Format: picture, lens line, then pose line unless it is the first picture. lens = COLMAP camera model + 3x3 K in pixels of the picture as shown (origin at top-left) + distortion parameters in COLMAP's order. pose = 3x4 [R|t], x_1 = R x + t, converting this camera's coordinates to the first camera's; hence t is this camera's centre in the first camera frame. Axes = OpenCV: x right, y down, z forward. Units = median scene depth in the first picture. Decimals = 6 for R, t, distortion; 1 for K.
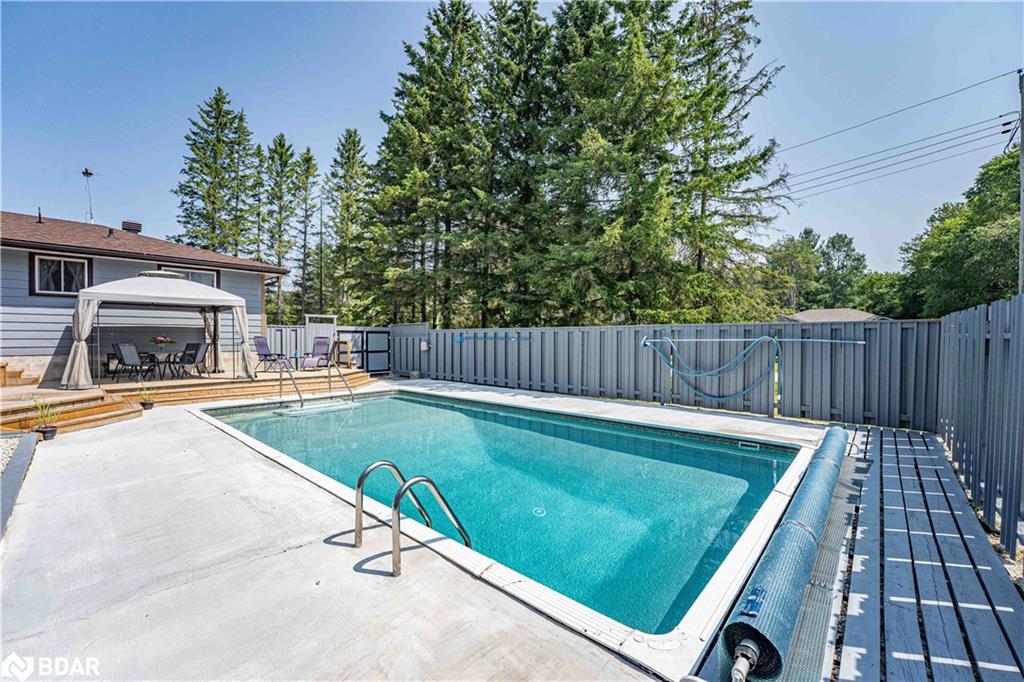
lens RADIAL K [[418.4, 0, 508.0], [0, 418.4, 345.4], [0, 0, 1]] dist [-0.029746, 0.004842]
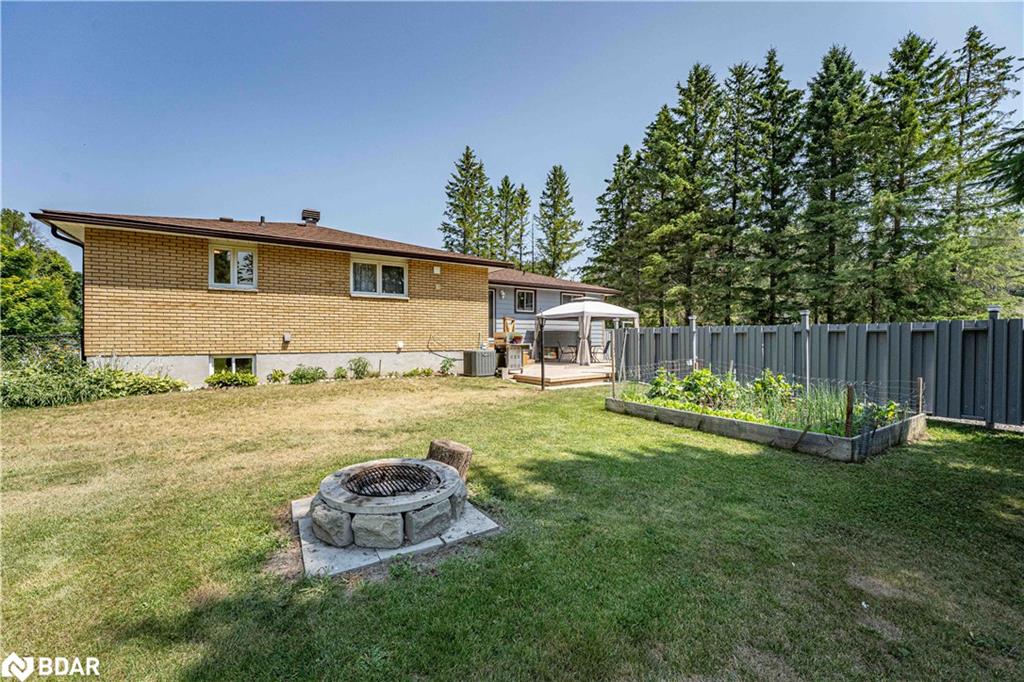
lens RADIAL K [[418.4, 0, 508.0], [0, 418.4, 345.4], [0, 0, 1]] dist [-0.029746, 0.004842]
pose [[0.969144, -0.001010, -0.246494, -0.257379], [0.000182, 0.999994, -0.003382, 0.006607], [0.246496, 0.003232, 0.969138, -0.246573]]
